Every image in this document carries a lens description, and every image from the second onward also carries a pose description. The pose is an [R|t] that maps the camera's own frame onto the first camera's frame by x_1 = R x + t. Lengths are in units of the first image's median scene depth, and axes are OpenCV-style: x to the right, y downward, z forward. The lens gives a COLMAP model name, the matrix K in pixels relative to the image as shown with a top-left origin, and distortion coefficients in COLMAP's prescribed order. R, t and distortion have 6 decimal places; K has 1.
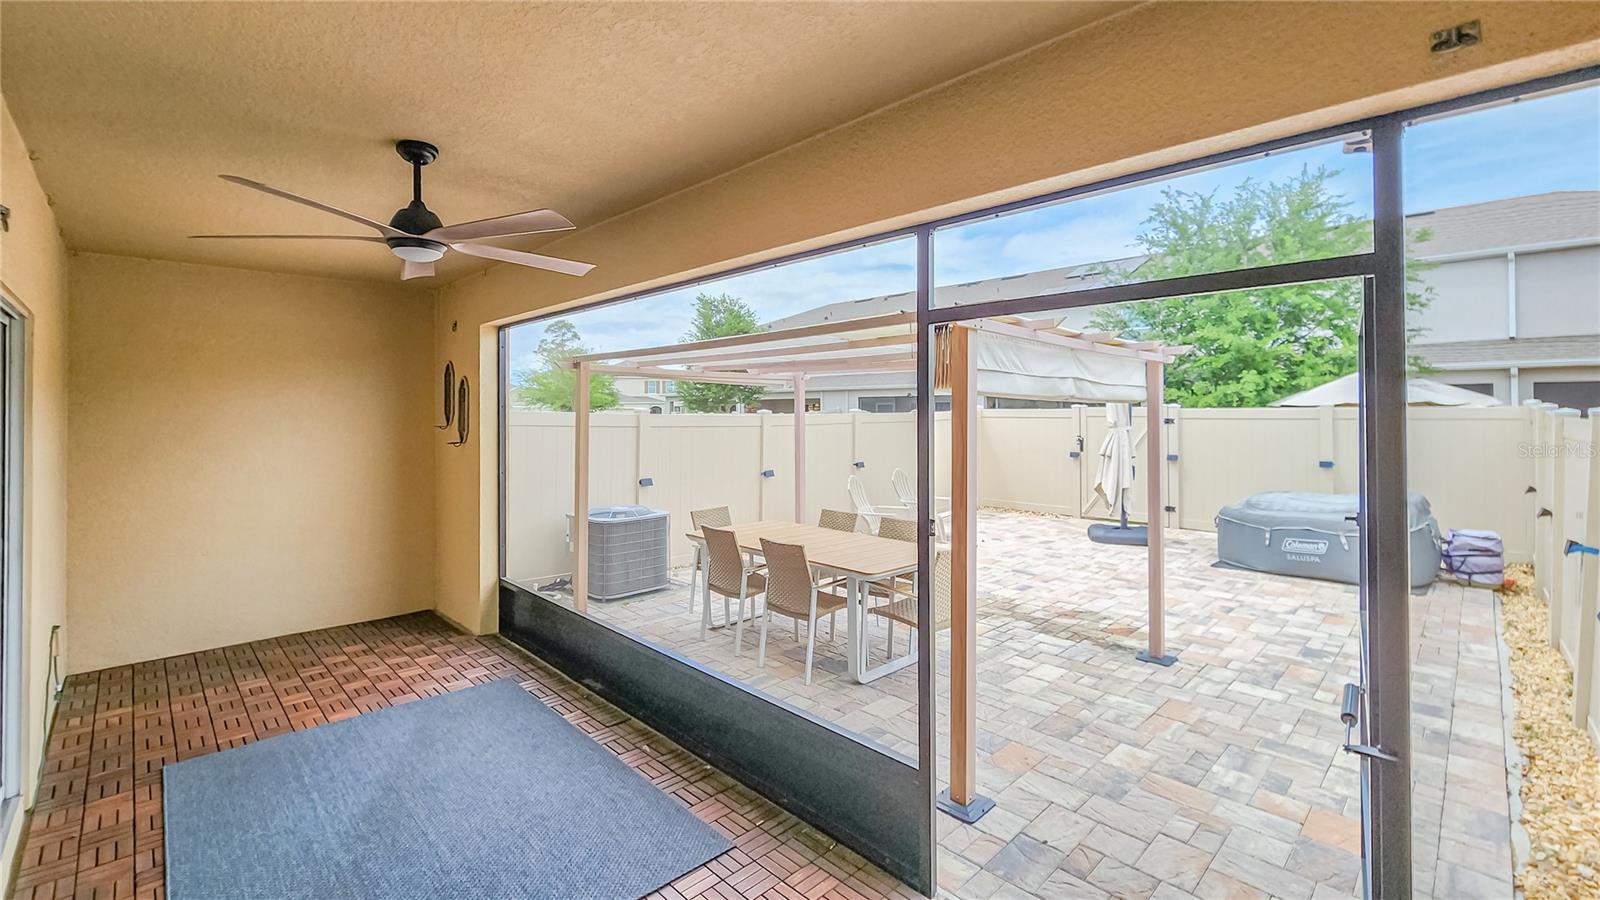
lens RADIAL K [[677.2, 0, 859.6], [0, 677.2, 448.9], [0, 0, 1]] dist [0.000825, 0.000298]
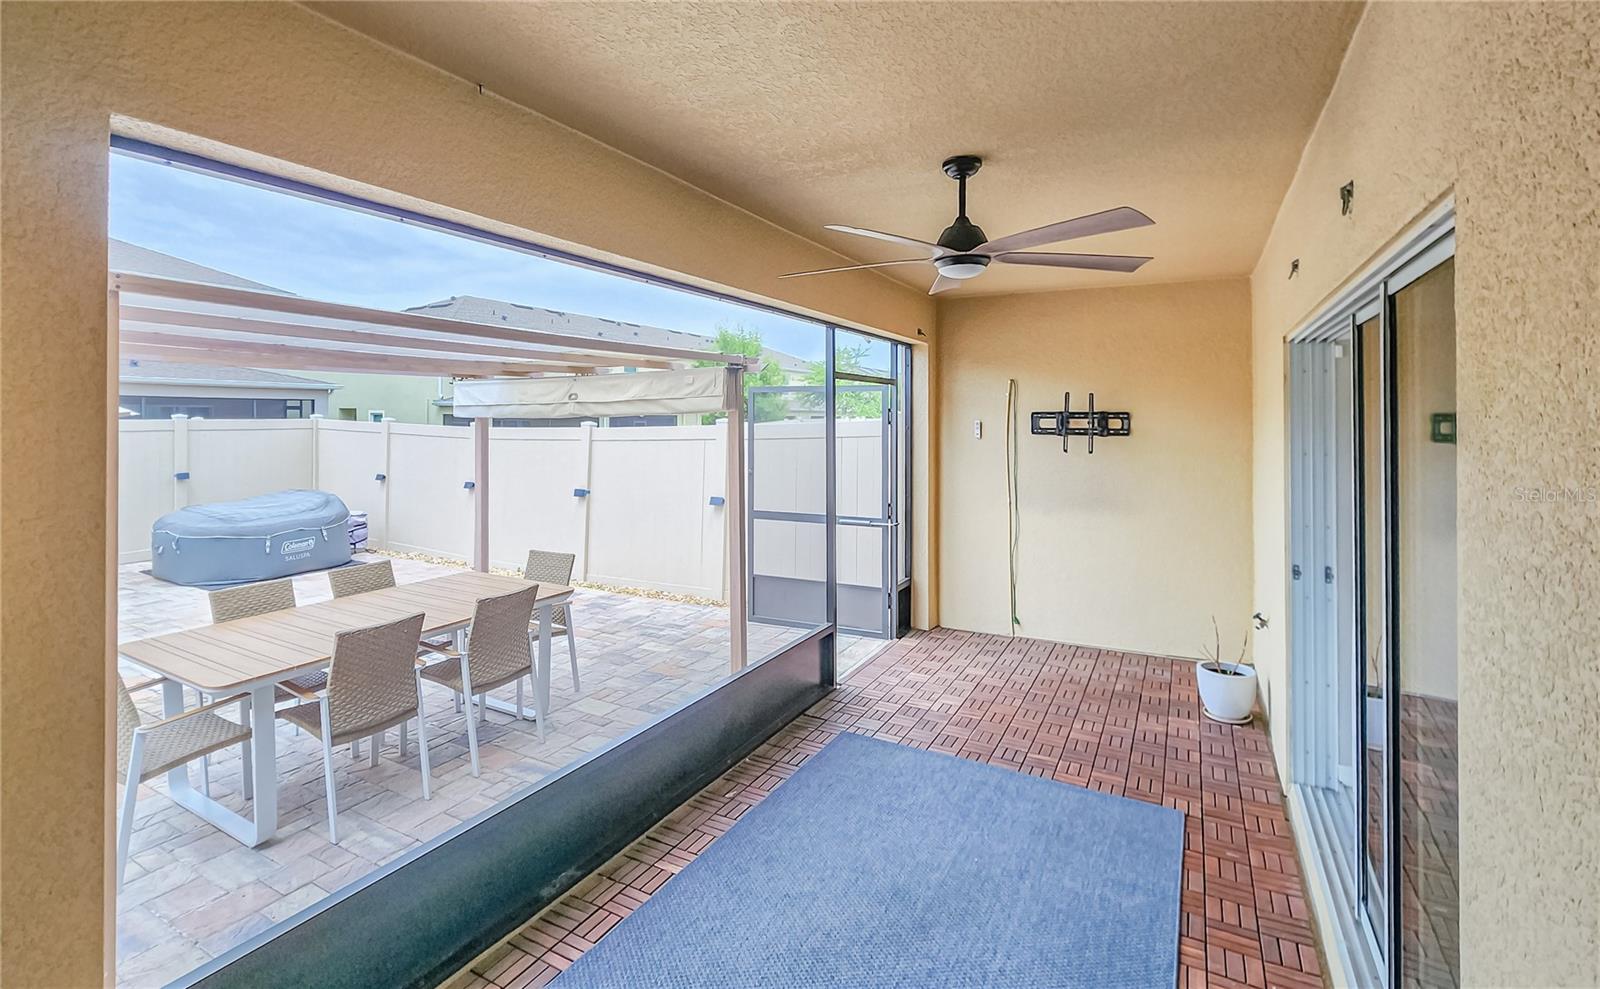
lens RADIAL K [[744.3, 0, 642.2], [0, 744.3, 470.4], [0, 0, 1]] dist [-0.000277, -0.000106]
pose [[-0.116439, -0.065646, 0.991026, -1.365620], [0.054374, 0.995896, 0.072357, -0.080929], [-0.991708, 0.062311, -0.112392, 1.293238]]
